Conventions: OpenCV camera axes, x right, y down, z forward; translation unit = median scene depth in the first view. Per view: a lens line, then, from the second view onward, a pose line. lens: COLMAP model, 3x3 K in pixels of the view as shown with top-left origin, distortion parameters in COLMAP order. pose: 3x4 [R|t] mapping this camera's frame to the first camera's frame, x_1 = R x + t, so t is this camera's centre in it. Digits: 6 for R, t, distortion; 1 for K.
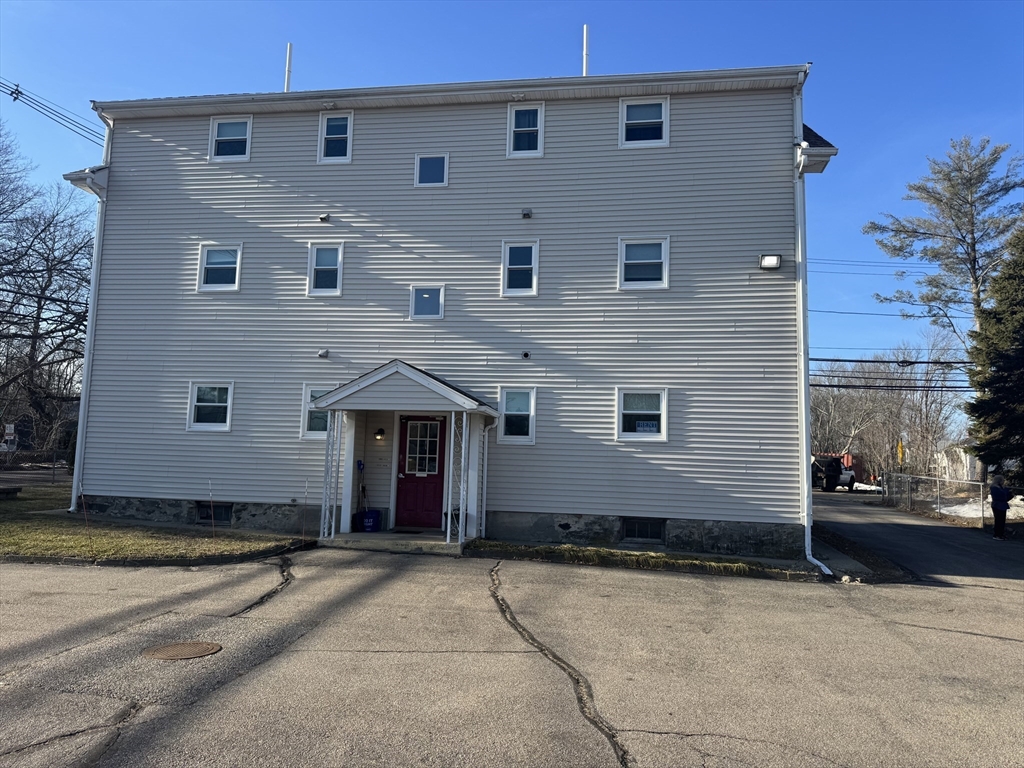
lens RADIAL K [[727.7, 0, 516.1], [0, 727.7, 379.4], [0, 0, 1]] dist [0.047395, -0.053046]
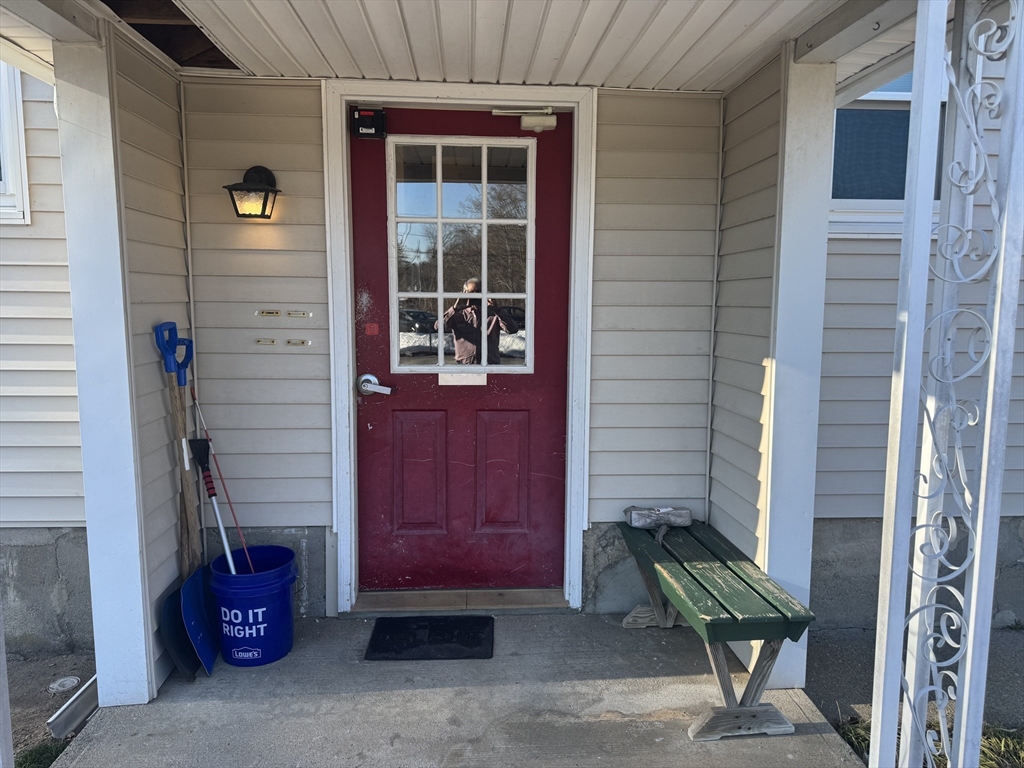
lens RADIAL K [[727.7, 0, 516.6], [0, 727.7, 392.0], [0, 0, 1]] dist [0.047395, -0.053046]
pose [[0.974640, -0.045386, 0.219127, -0.164125], [-0.014753, 0.964055, 0.265292, 0.073892], [-0.223291, -0.261797, 0.938937, 0.778079]]
